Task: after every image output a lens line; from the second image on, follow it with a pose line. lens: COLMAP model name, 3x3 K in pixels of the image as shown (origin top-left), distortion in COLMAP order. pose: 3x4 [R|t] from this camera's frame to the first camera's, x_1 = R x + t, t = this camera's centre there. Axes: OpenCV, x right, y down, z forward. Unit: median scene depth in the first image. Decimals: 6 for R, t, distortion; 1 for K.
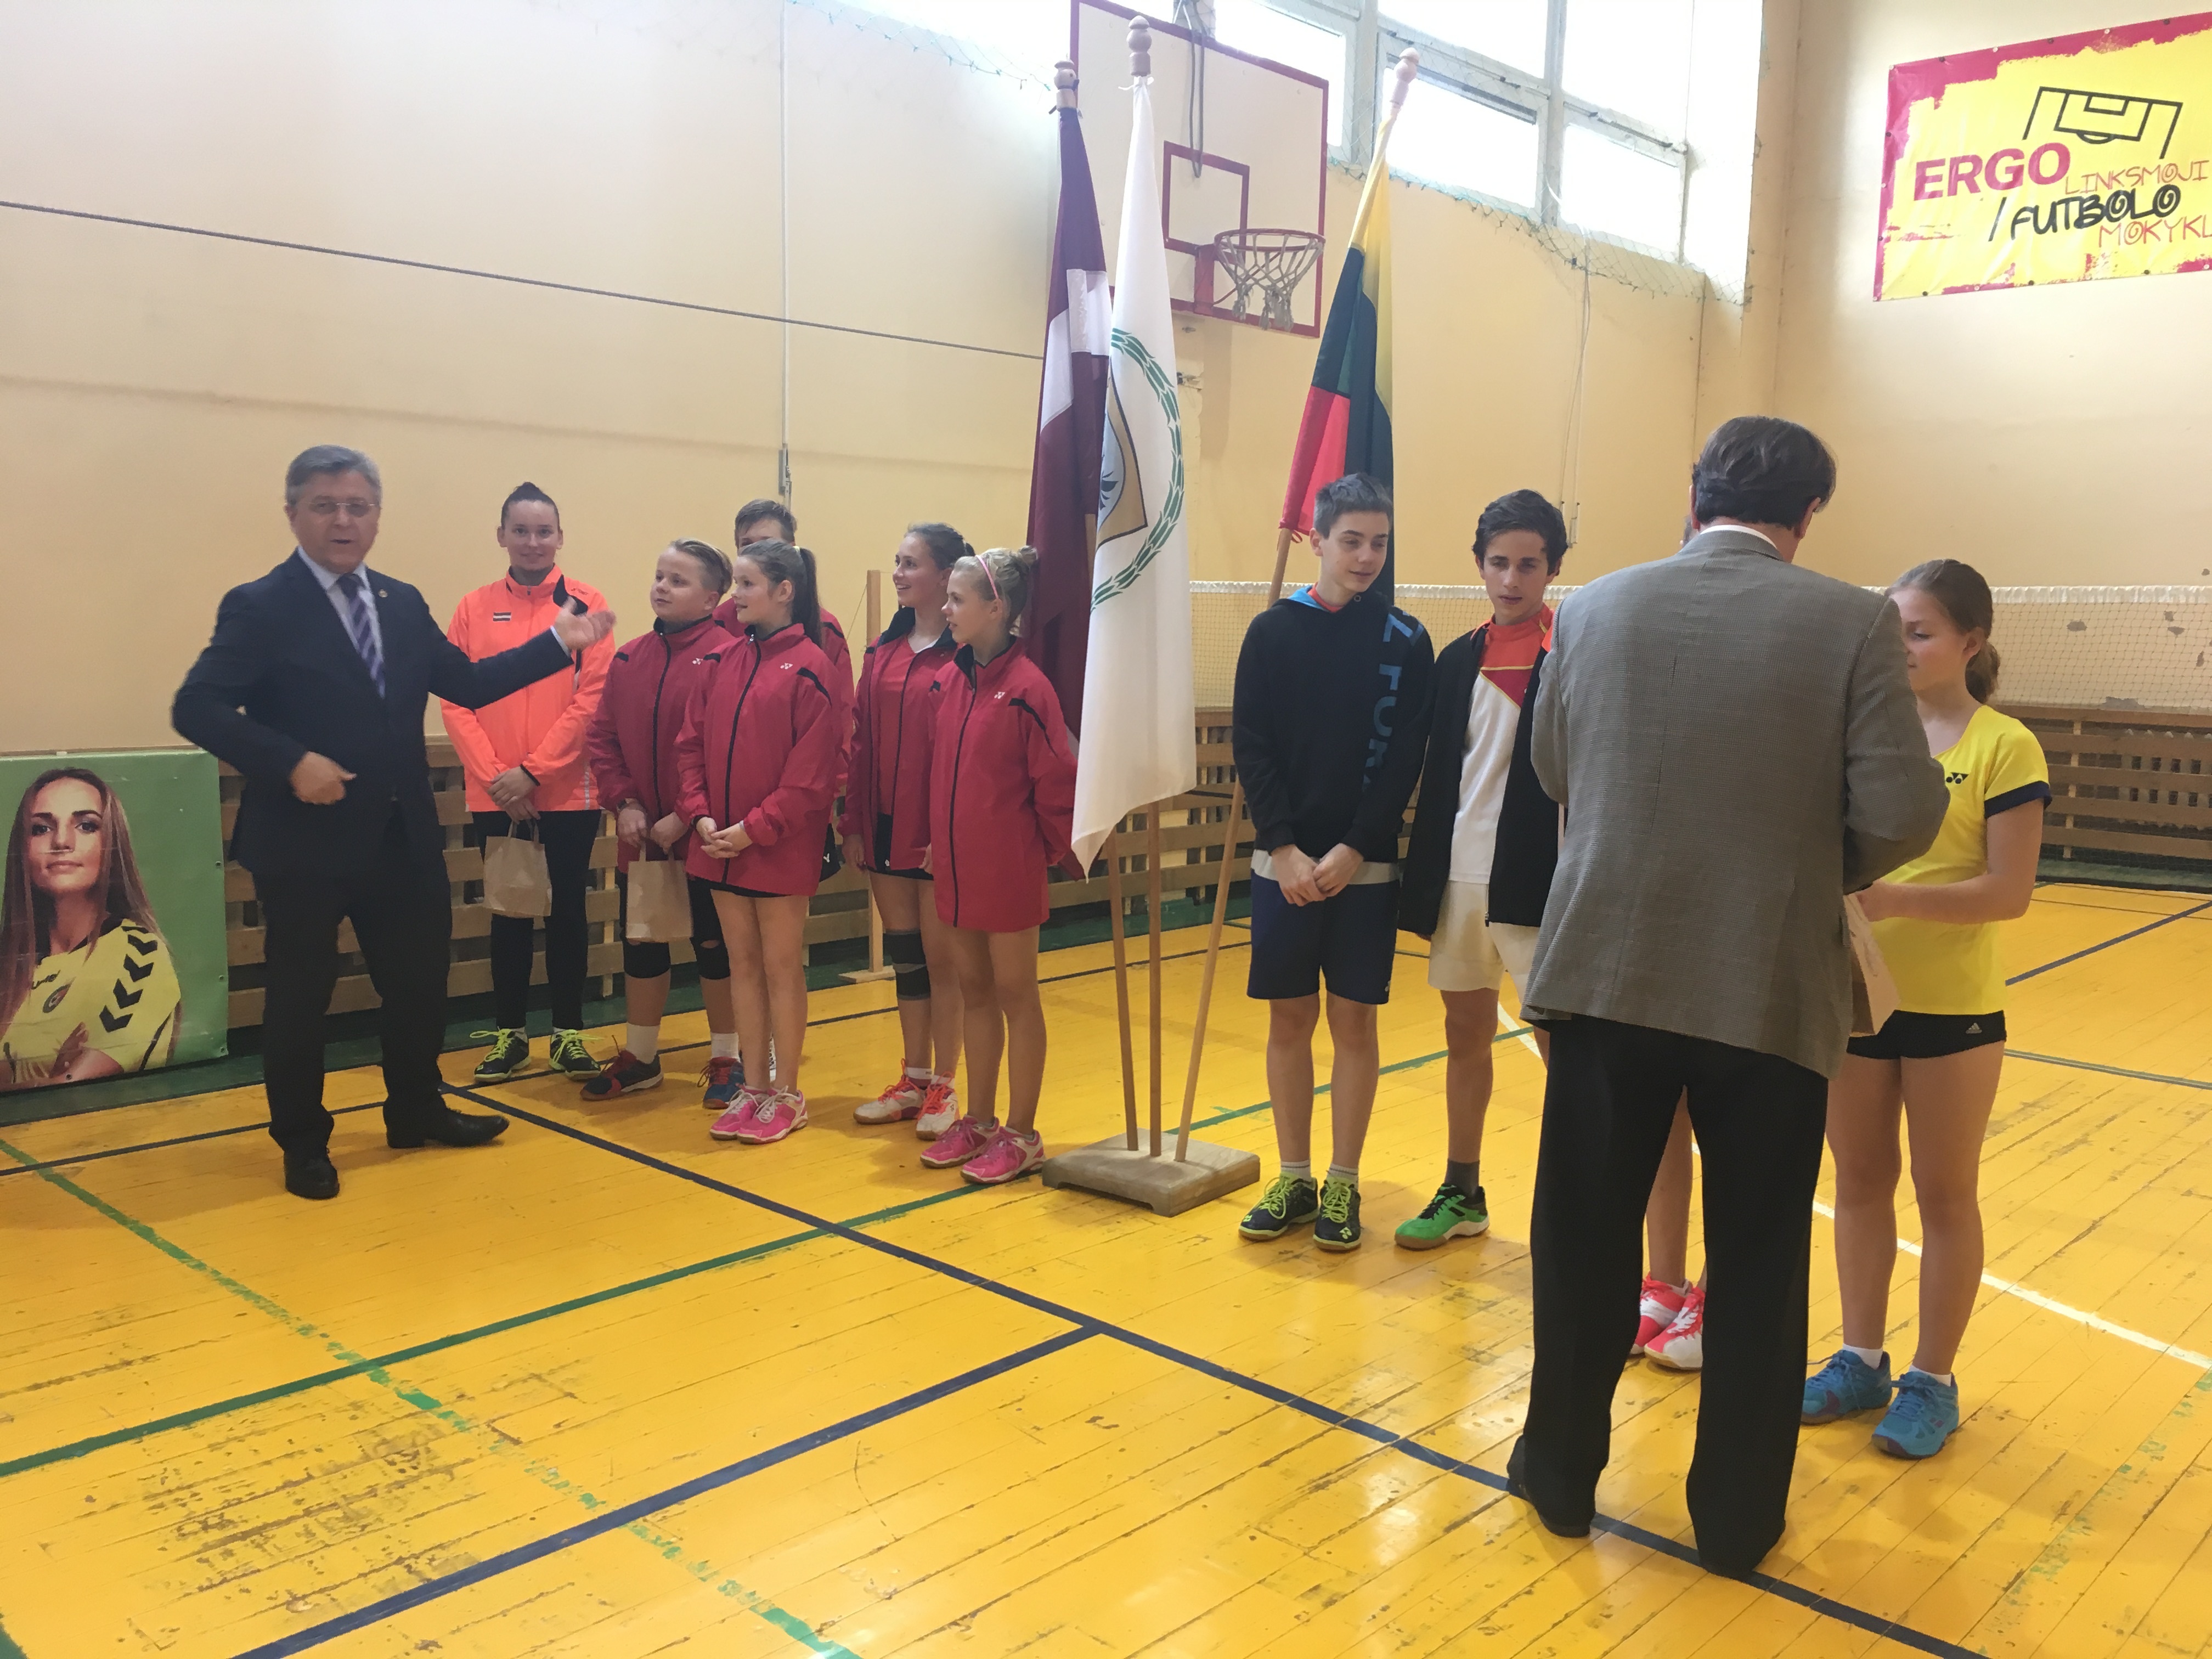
lens RADIAL K [[1888.2, 0, 1106.5], [0, 1888.2, 832.2], [0, 0, 1]] dist [0.075251, -0.118541]
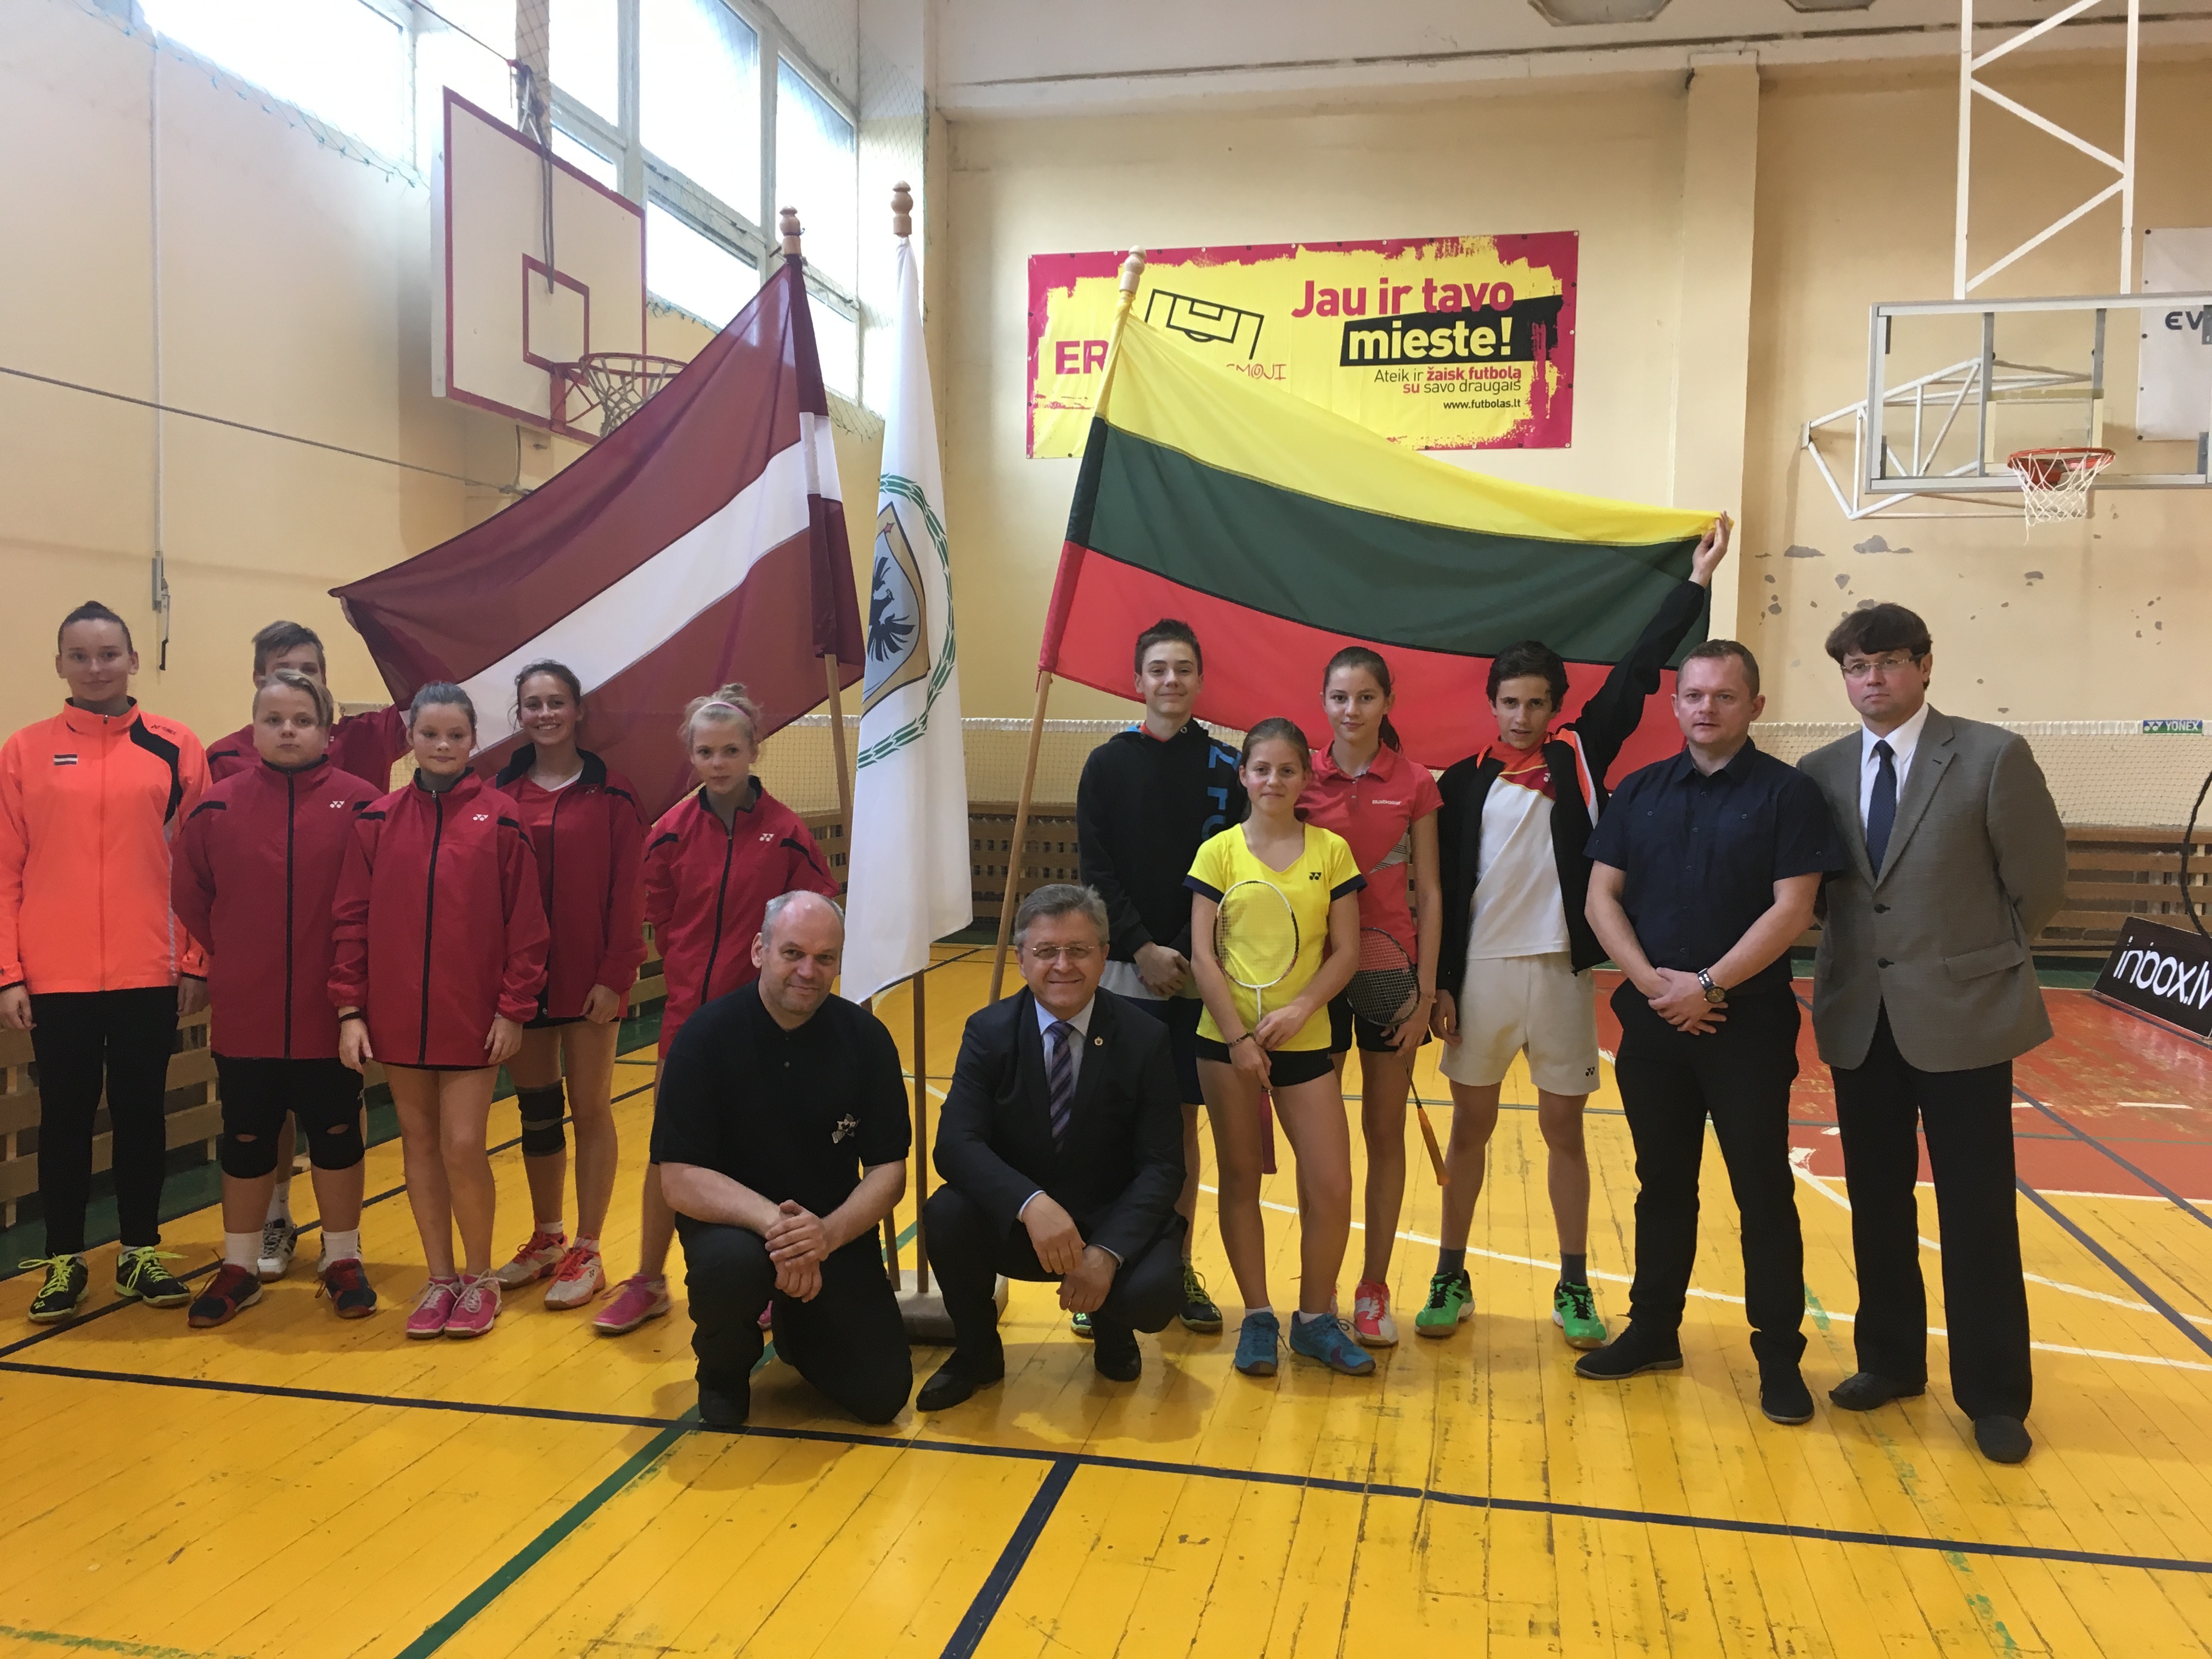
lens RADIAL K [[1888.2, 0, 1102.4], [0, 1888.2, 830.5], [0, 0, 1]] dist [0.075251, -0.118541]
pose [[0.854666, -0.036411, 0.517899, -0.222766], [0.066739, 0.996967, -0.040045, -0.013923], [-0.514870, 0.068789, 0.854504, 0.044673]]
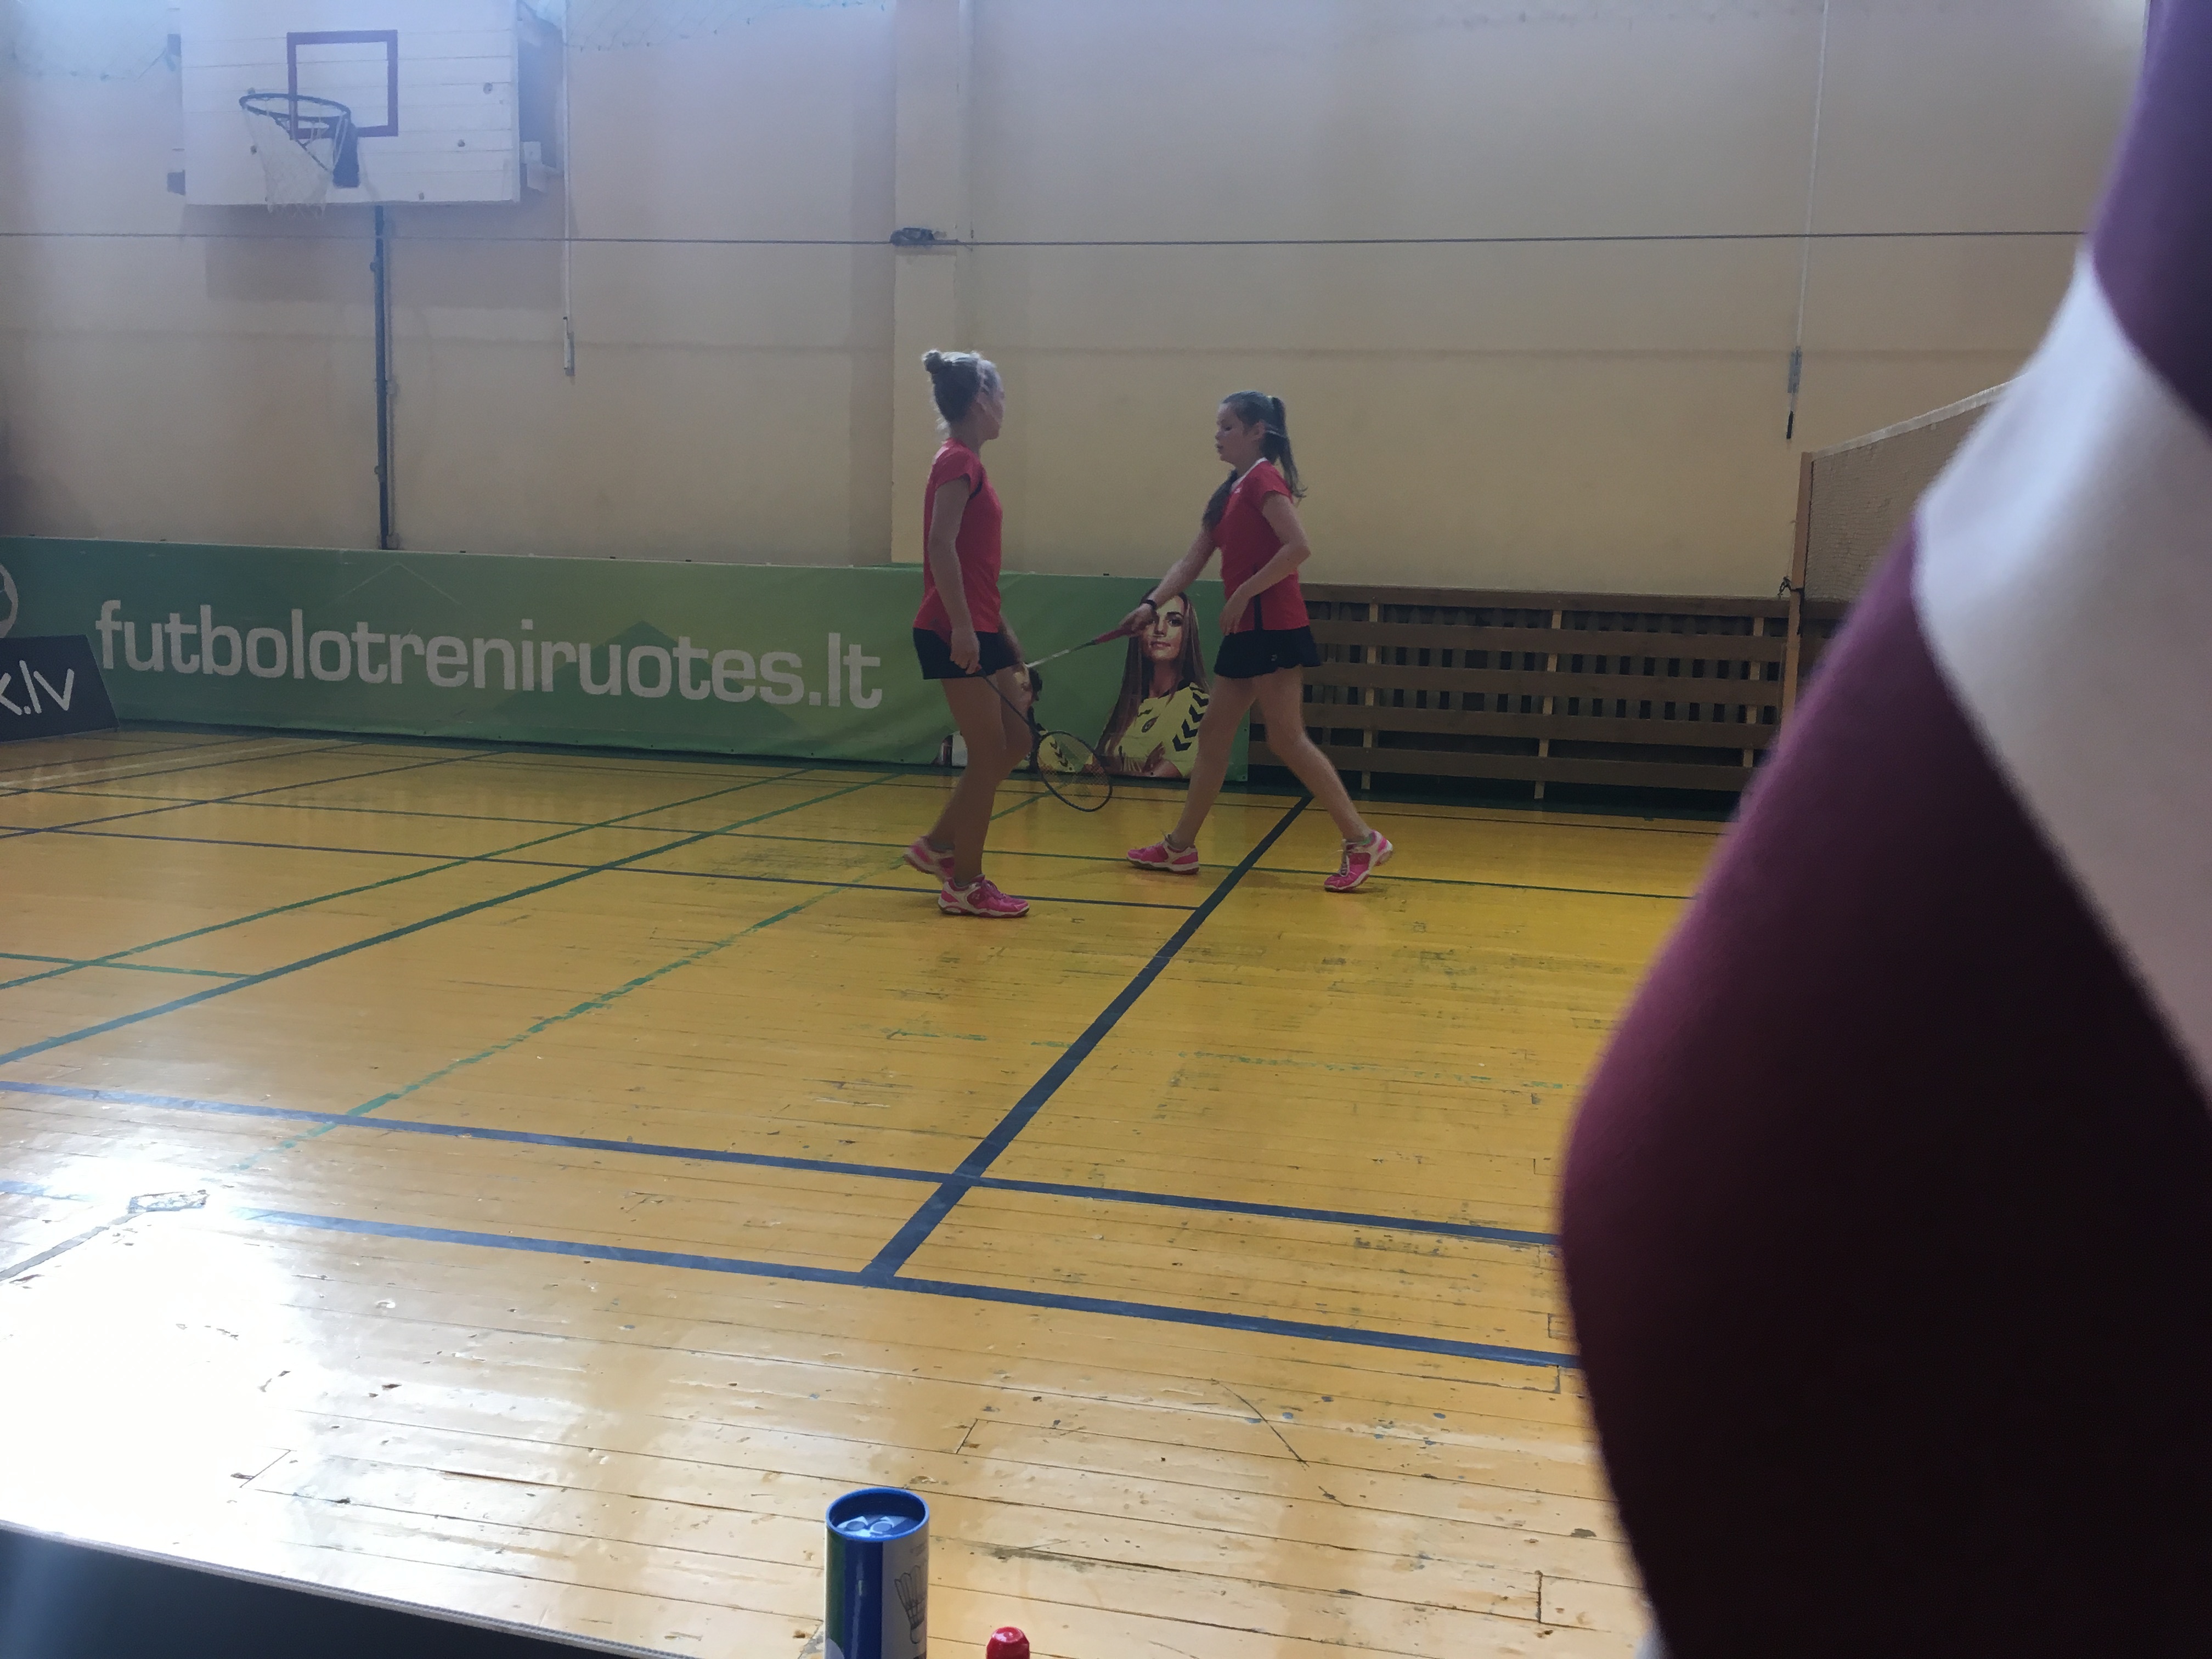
lens RADIAL K [[1888.2, 0, 1107.4], [0, 1888.2, 838.7], [0, 0, 1]] dist [0.075251, -0.118541]
pose [[0.515890, 0.117964, -0.848494, 0.529498], [-0.124315, 0.990298, 0.062094, 0.055529], [0.847587, 0.073446, 0.525549, 0.071420]]
